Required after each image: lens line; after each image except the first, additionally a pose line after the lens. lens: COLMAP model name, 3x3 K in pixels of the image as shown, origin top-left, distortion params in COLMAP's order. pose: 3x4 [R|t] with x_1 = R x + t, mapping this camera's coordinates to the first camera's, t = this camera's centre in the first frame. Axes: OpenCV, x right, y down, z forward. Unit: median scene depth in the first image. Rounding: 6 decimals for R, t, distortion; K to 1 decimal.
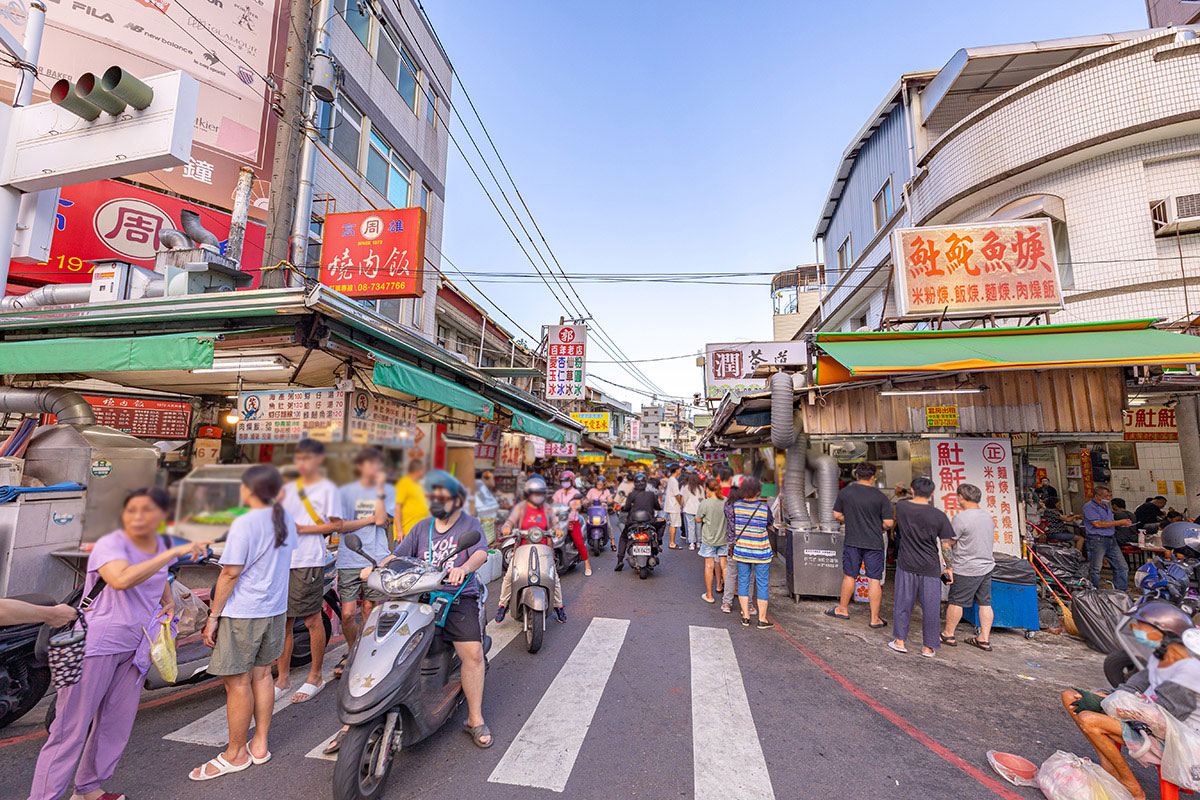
lens RADIAL K [[509.2, 0, 600.0], [0, 509.2, 400.0], [0, 0, 1]] dist [0.001539, 0.000270]
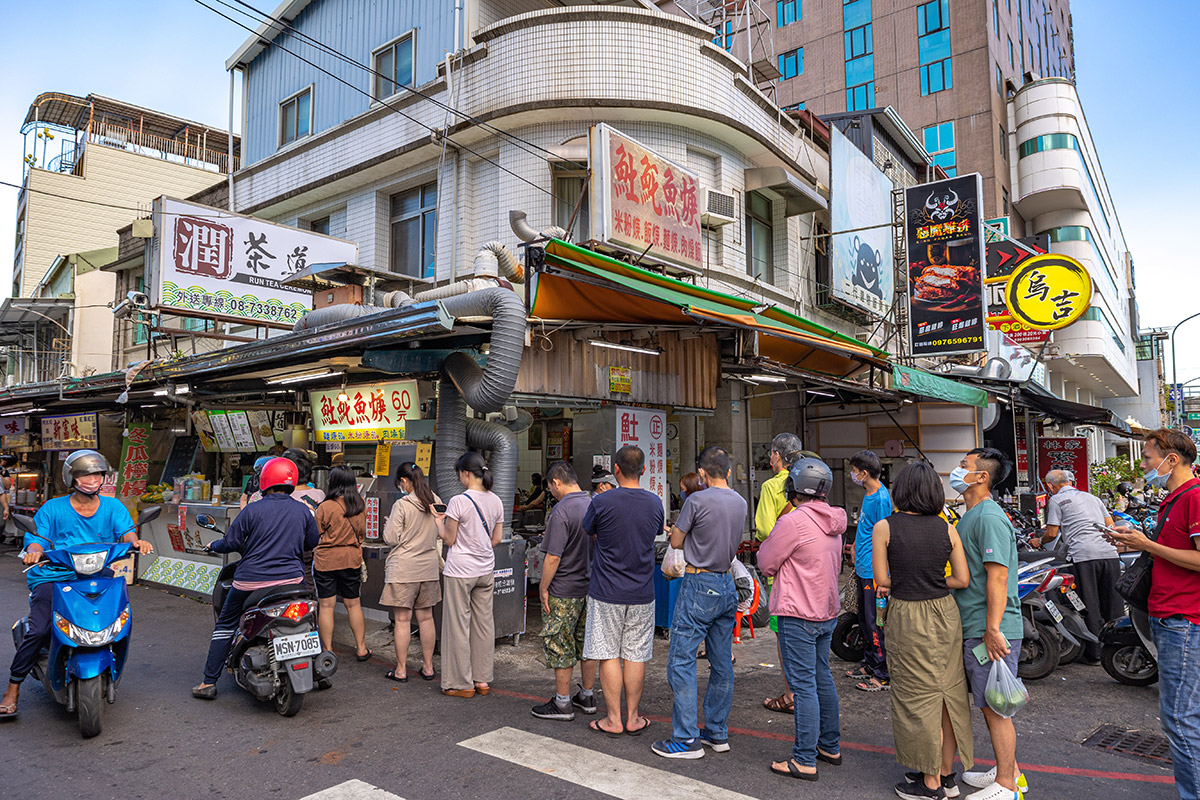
lens RADIAL K [[762.7, 0, 600.0], [0, 762.7, 400.0], [0, 0, 1]] dist [-0.002115, 0.001970]
pose [[0.477120, 0.054420, 0.877151, -0.252394], [-0.110621, 0.993862, -0.001490, 0.044870], [-0.871848, -0.096321, 0.480212, 0.298201]]
